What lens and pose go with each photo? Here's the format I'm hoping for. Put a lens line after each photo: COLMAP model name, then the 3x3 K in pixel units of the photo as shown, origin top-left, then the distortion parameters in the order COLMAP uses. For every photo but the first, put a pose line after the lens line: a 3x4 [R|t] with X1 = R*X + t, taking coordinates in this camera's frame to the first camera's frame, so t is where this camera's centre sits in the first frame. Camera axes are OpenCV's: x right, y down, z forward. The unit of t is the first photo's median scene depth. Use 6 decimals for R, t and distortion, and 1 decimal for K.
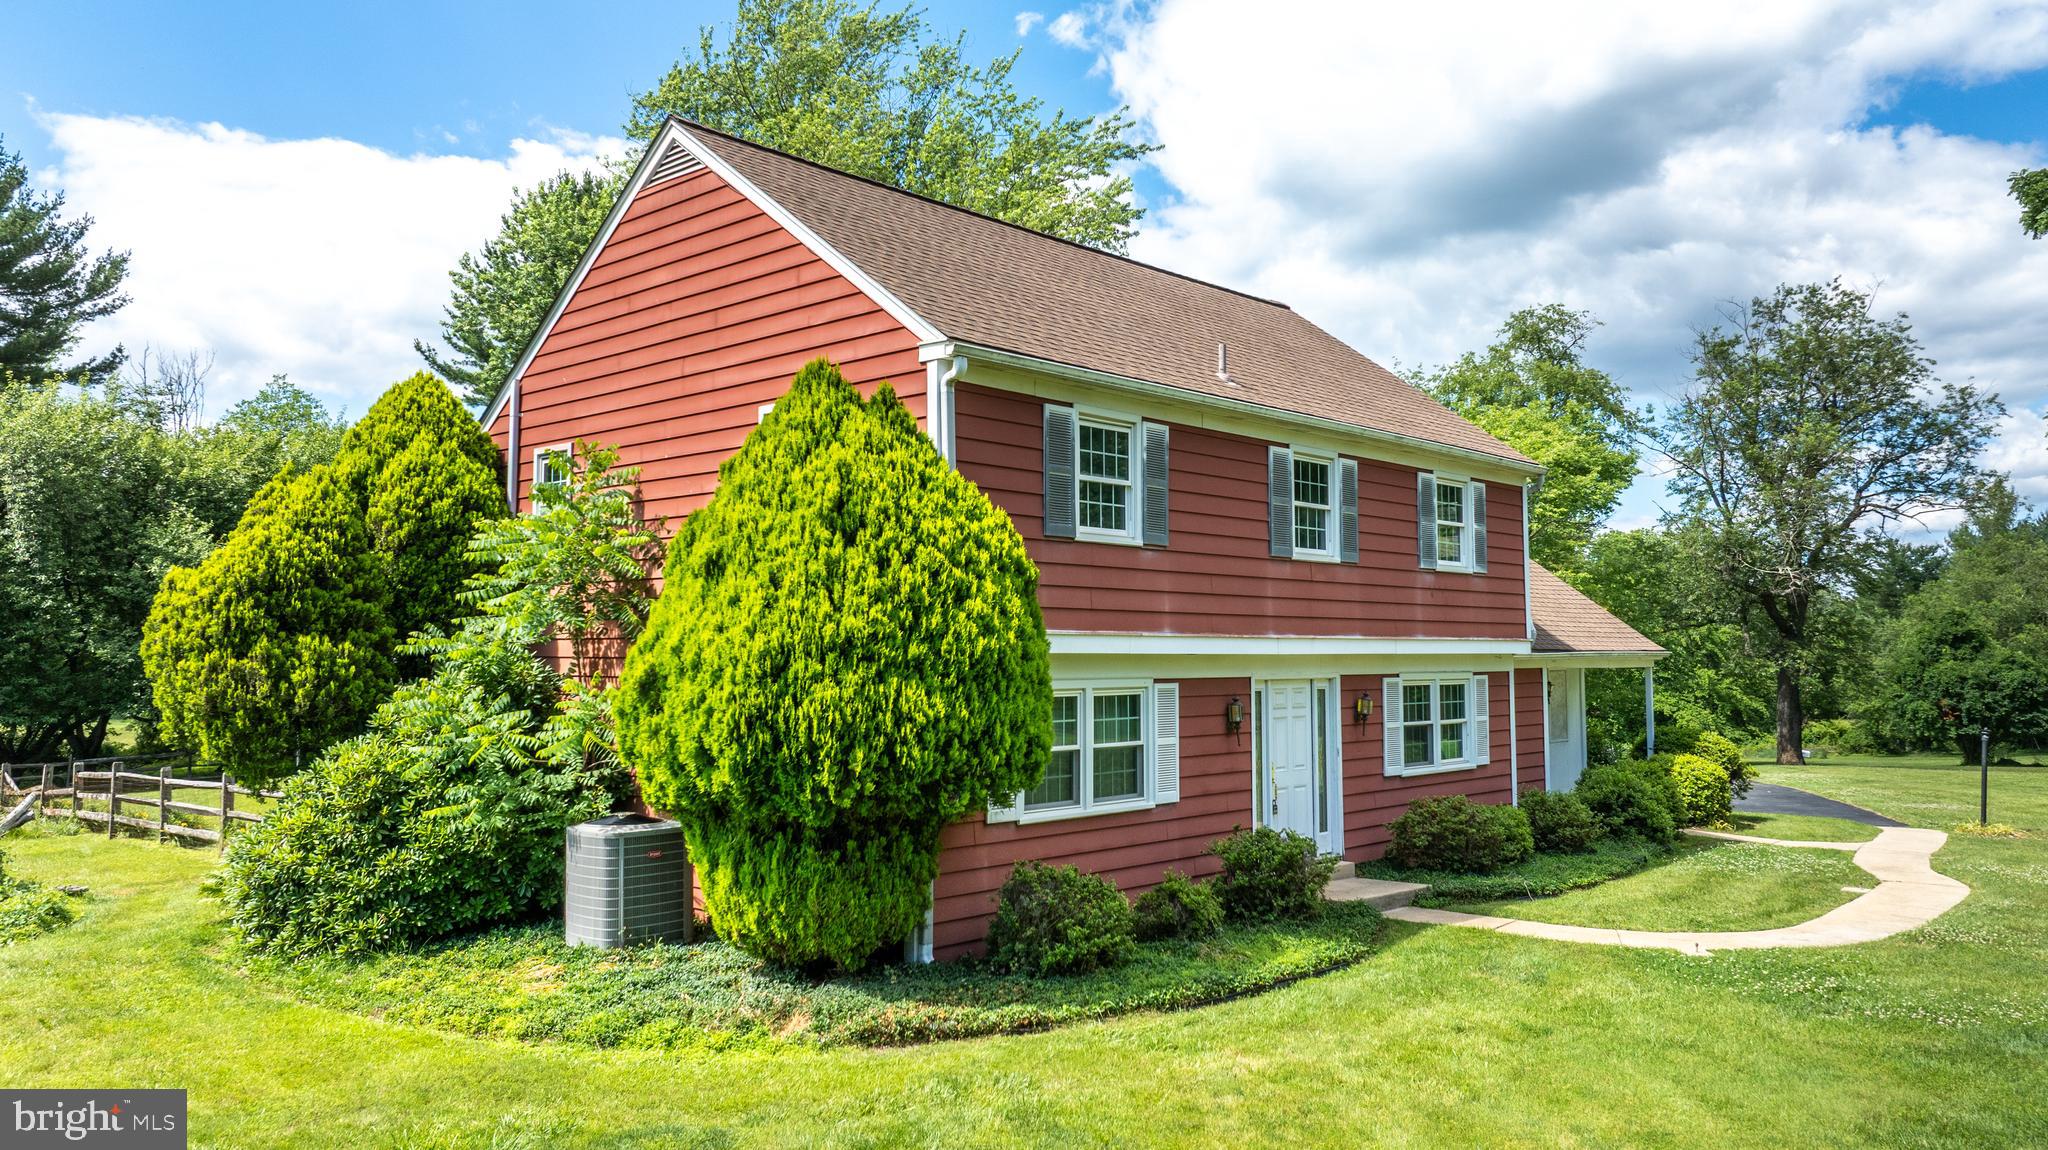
lens RADIAL K [[1497.5, 0, 963.0], [0, 1497.5, 429.8], [0, 0, 1]] dist [-0.010091, -0.008846]
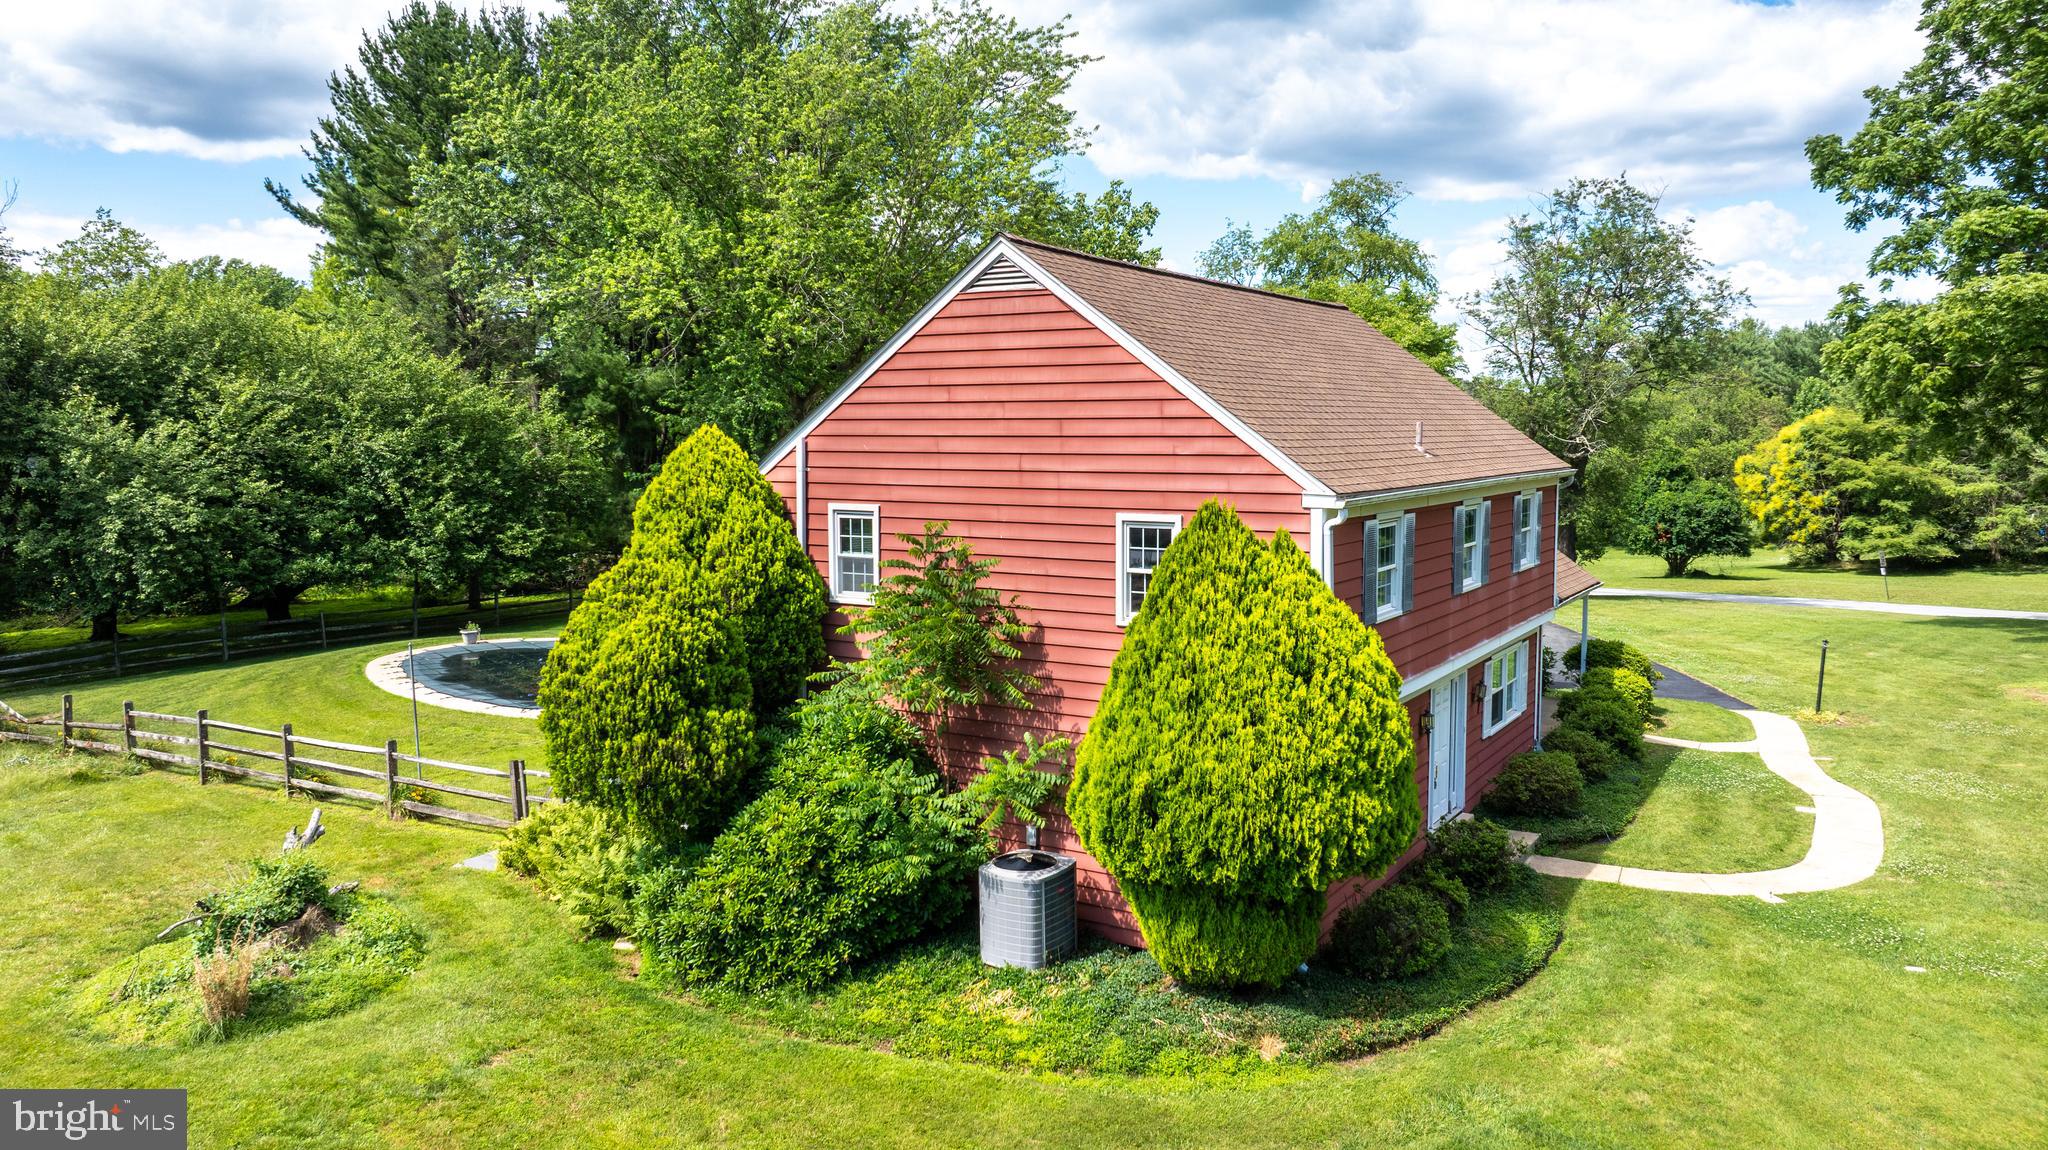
lens RADIAL K [[1497.5, 0, 983.1], [0, 1497.5, 417.3], [0, 0, 1]] dist [-0.010091, -0.008846]
pose [[0.977107, -0.004423, 0.212703, -0.492654], [-0.028063, 0.988368, 0.149471, -0.265283], [-0.210890, -0.152019, 0.965617, -0.111801]]
